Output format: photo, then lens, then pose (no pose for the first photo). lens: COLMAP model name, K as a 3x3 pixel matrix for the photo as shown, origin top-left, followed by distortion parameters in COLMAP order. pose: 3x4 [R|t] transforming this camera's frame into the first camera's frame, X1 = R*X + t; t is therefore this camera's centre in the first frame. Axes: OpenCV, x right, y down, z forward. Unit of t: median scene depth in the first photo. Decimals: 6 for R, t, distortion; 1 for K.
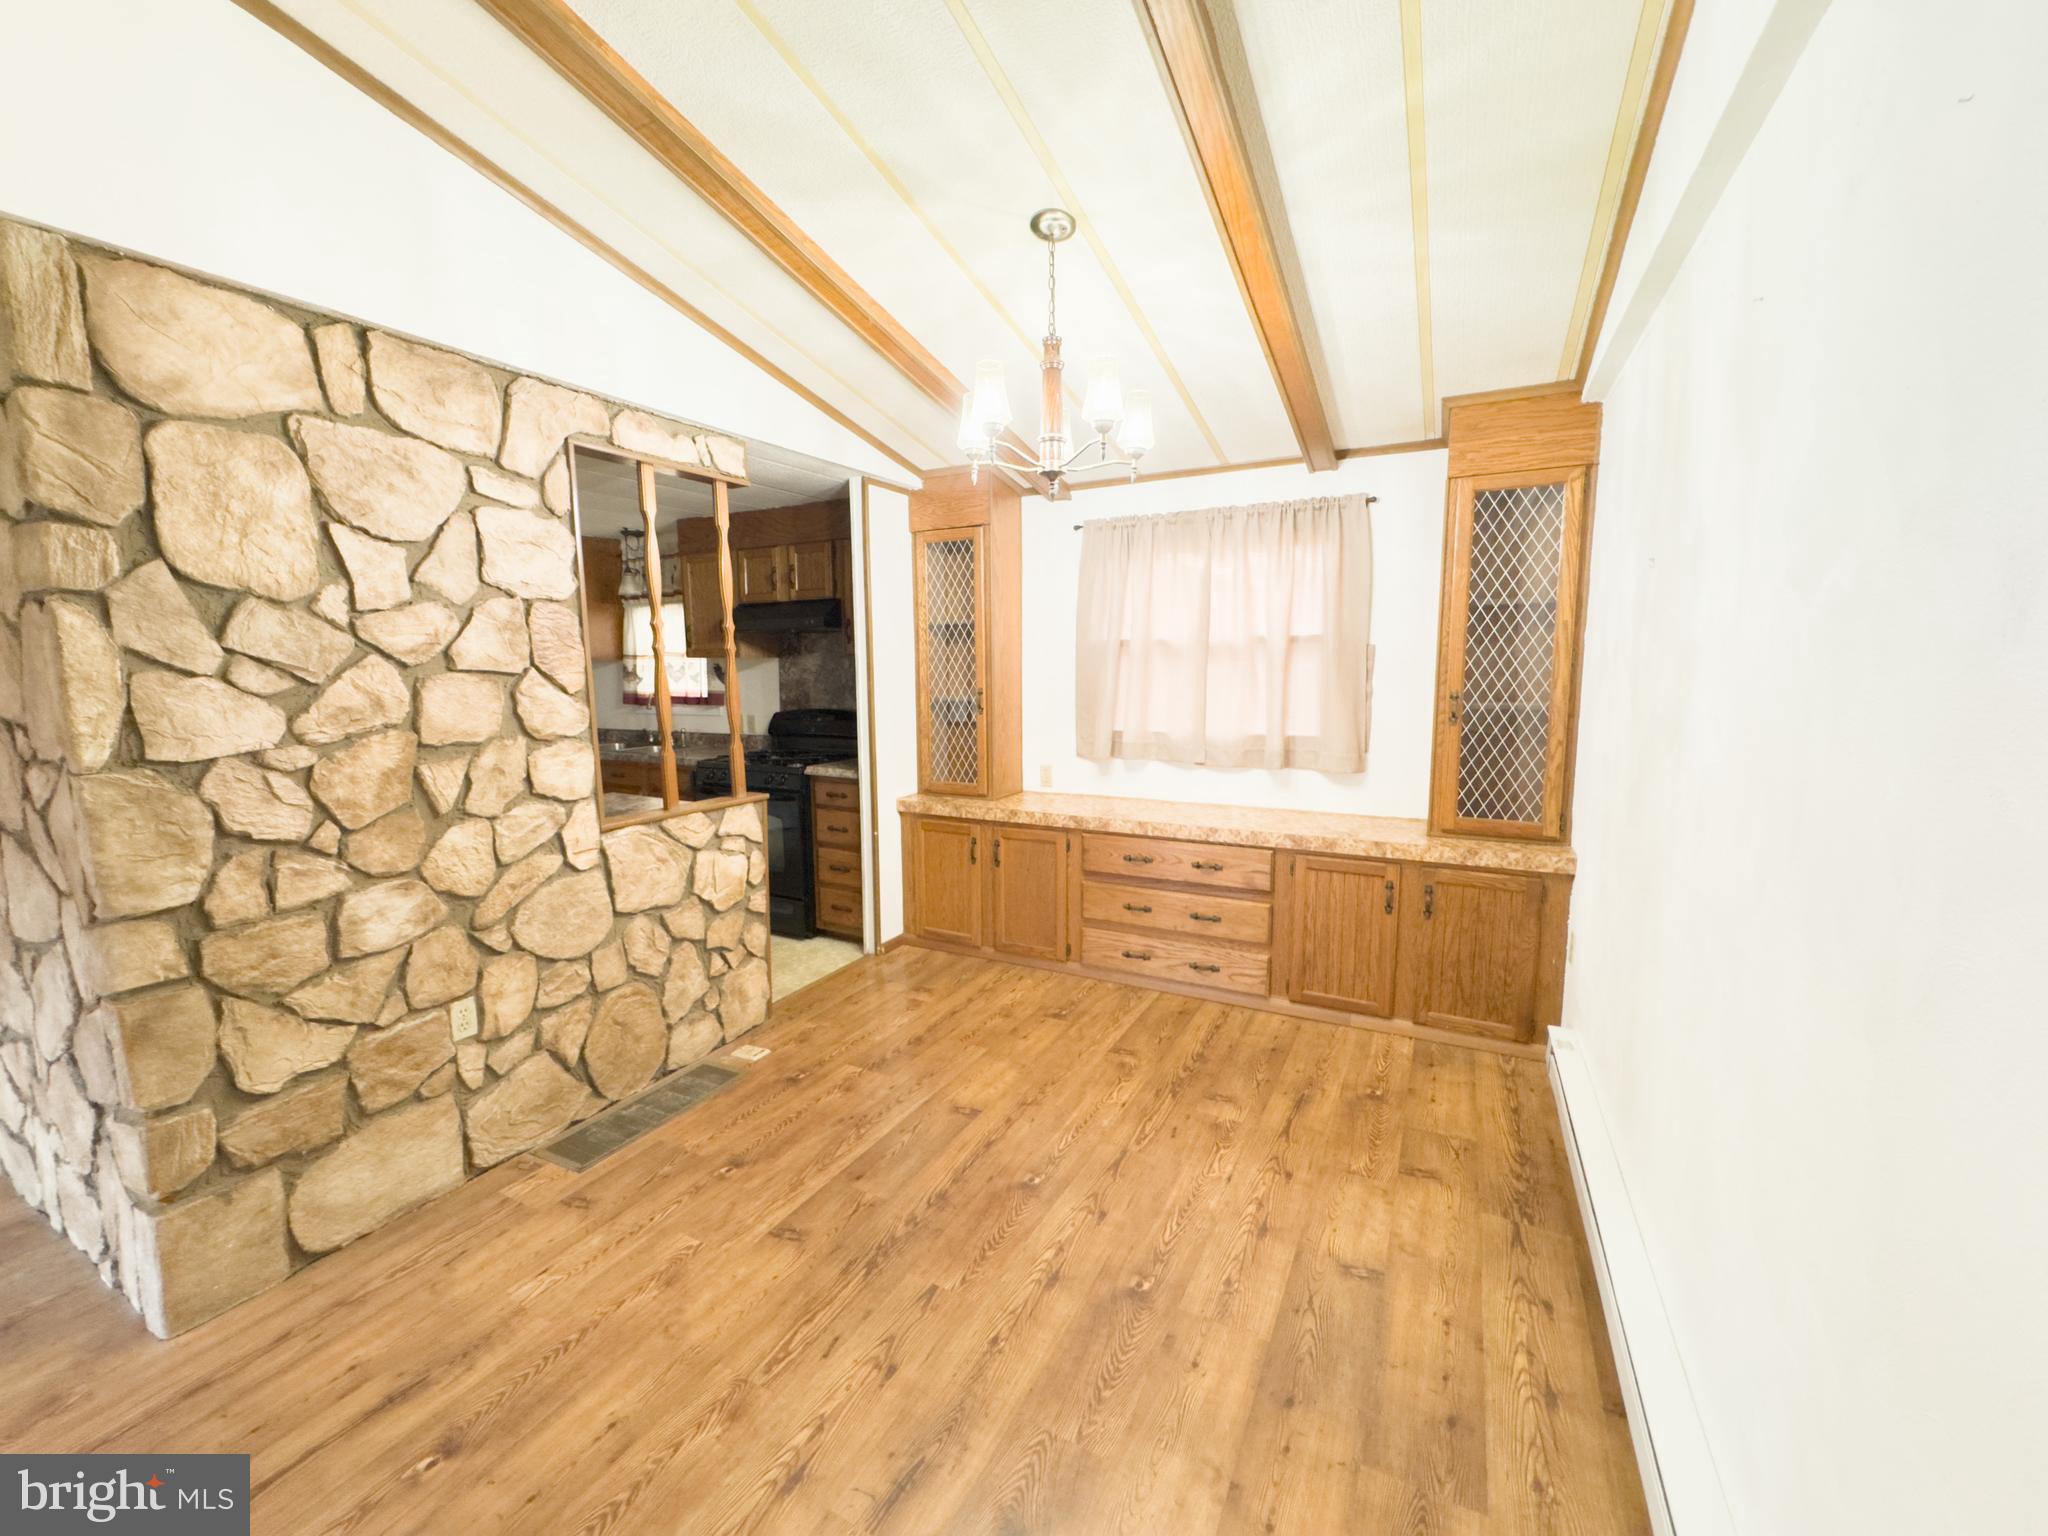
lens RADIAL K [[812.6, 0, 1026.3], [0, 812.6, 759.9], [0, 0, 1]] dist [-0.004612, 0.000754]
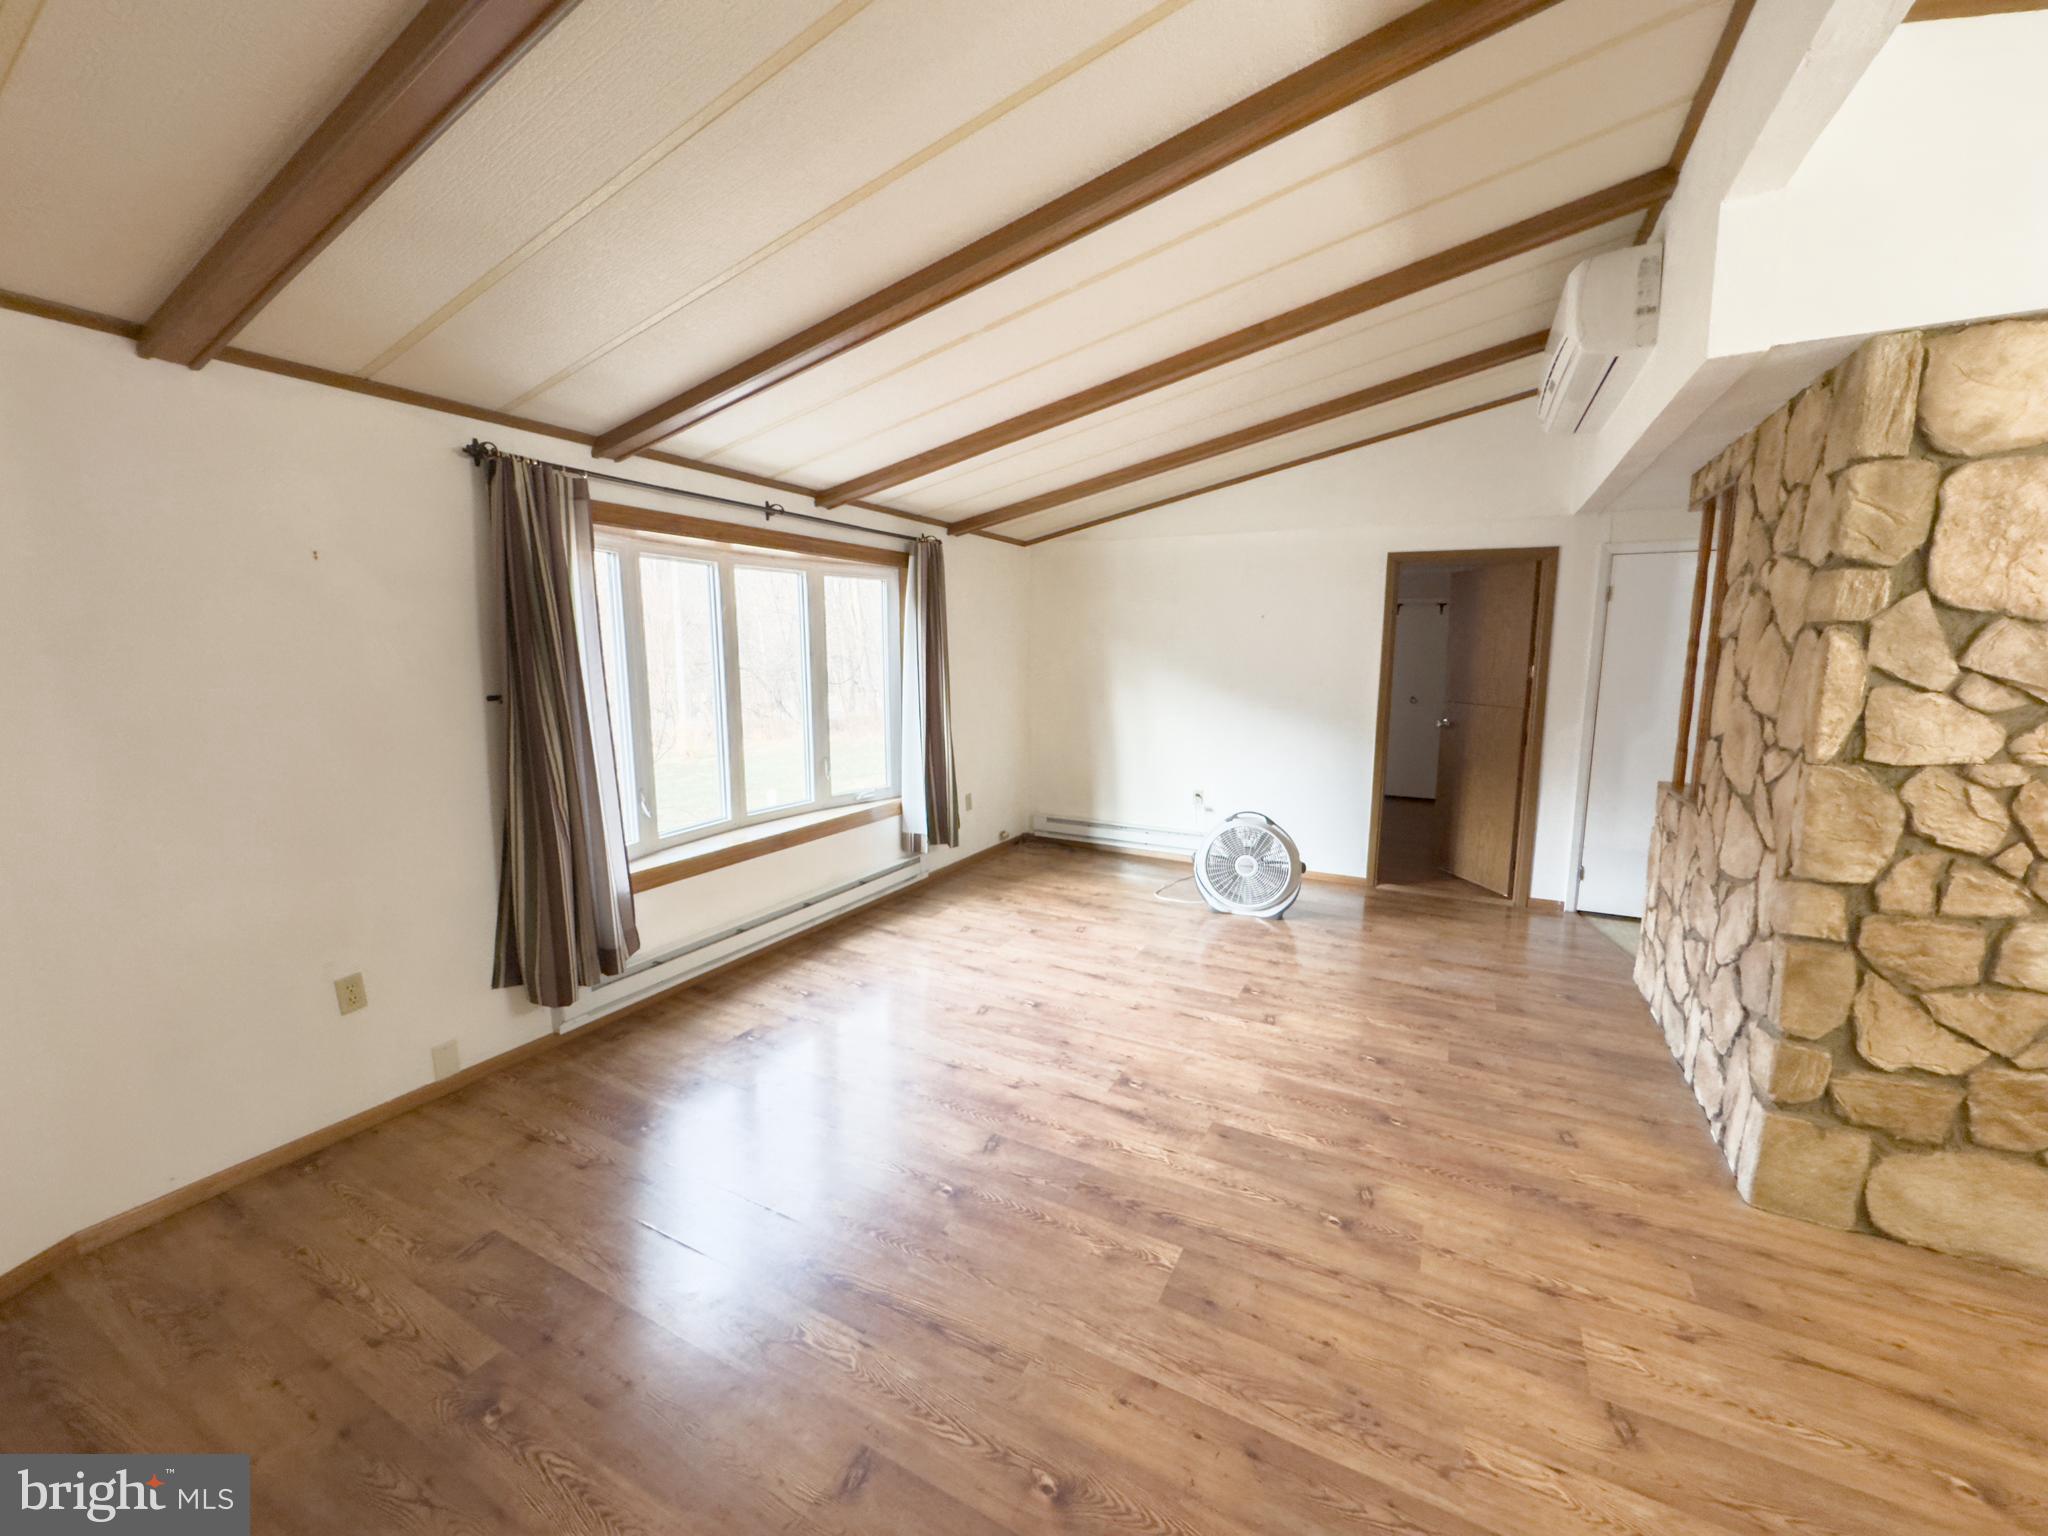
lens RADIAL K [[812.6, 0, 1022.5], [0, 812.6, 767.1], [0, 0, 1]] dist [-0.004612, 0.000754]
pose [[-0.012240, 0.152397, -0.988244, 0.112491], [-0.120036, 0.980947, 0.152758, -0.021021], [0.992694, 0.120495, 0.006286, -0.234667]]
